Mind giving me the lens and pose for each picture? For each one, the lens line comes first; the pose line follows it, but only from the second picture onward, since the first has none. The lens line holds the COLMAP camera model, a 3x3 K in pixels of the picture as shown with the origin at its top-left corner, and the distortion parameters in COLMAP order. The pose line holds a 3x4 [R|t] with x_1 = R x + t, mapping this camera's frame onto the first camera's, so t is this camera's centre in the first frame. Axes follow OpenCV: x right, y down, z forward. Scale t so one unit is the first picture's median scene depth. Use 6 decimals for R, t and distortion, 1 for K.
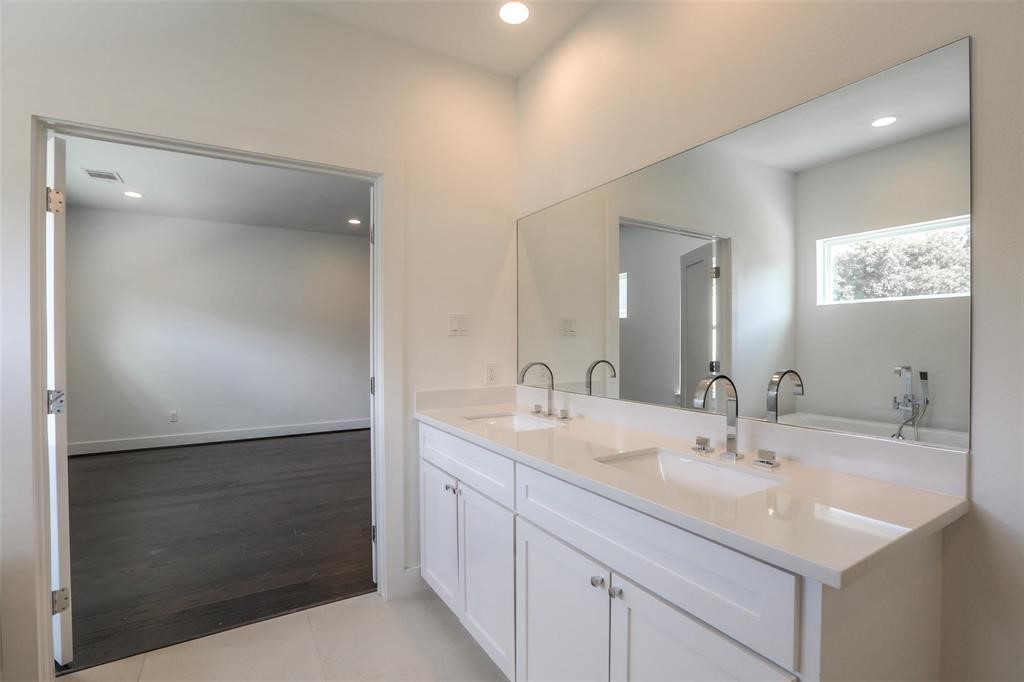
lens RADIAL K [[485.0, 0, 512.0], [0, 485.0, 341.0], [0, 0, 1]] dist [-0.000139, -0.000014]
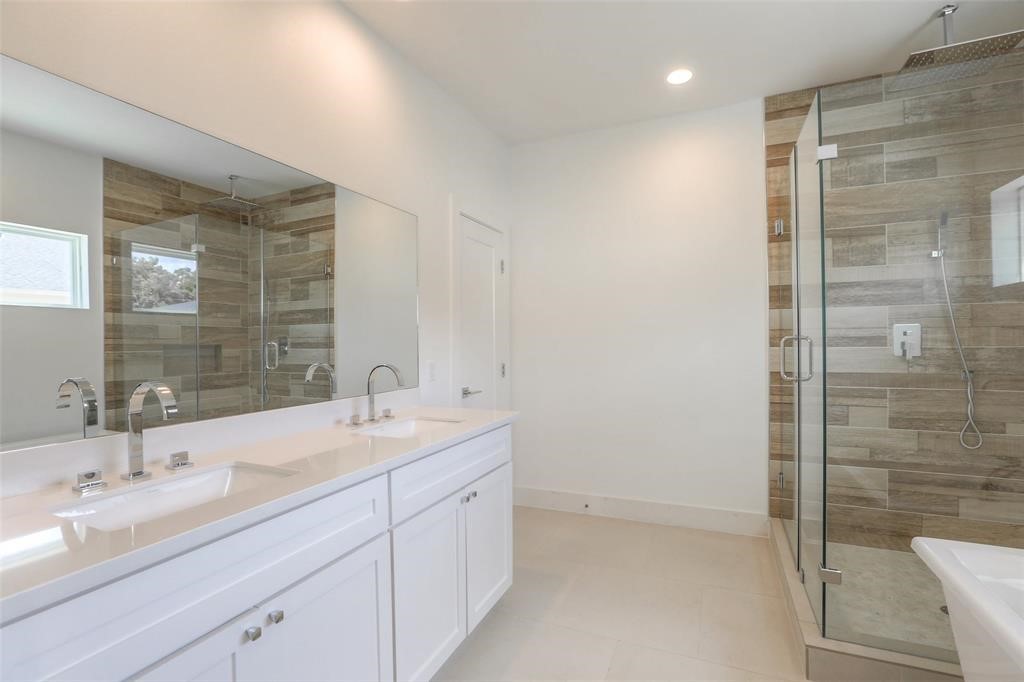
lens RADIAL K [[485.0, 0, 512.0], [0, 485.0, 341.0], [0, 0, 1]] dist [-0.000139, -0.000014]
pose [[-0.558710, 0.007320, 0.829331, -0.917780], [0.002999, 0.999972, -0.006806, -0.004126], [-0.829358, -0.001316, -0.558717, 1.321292]]
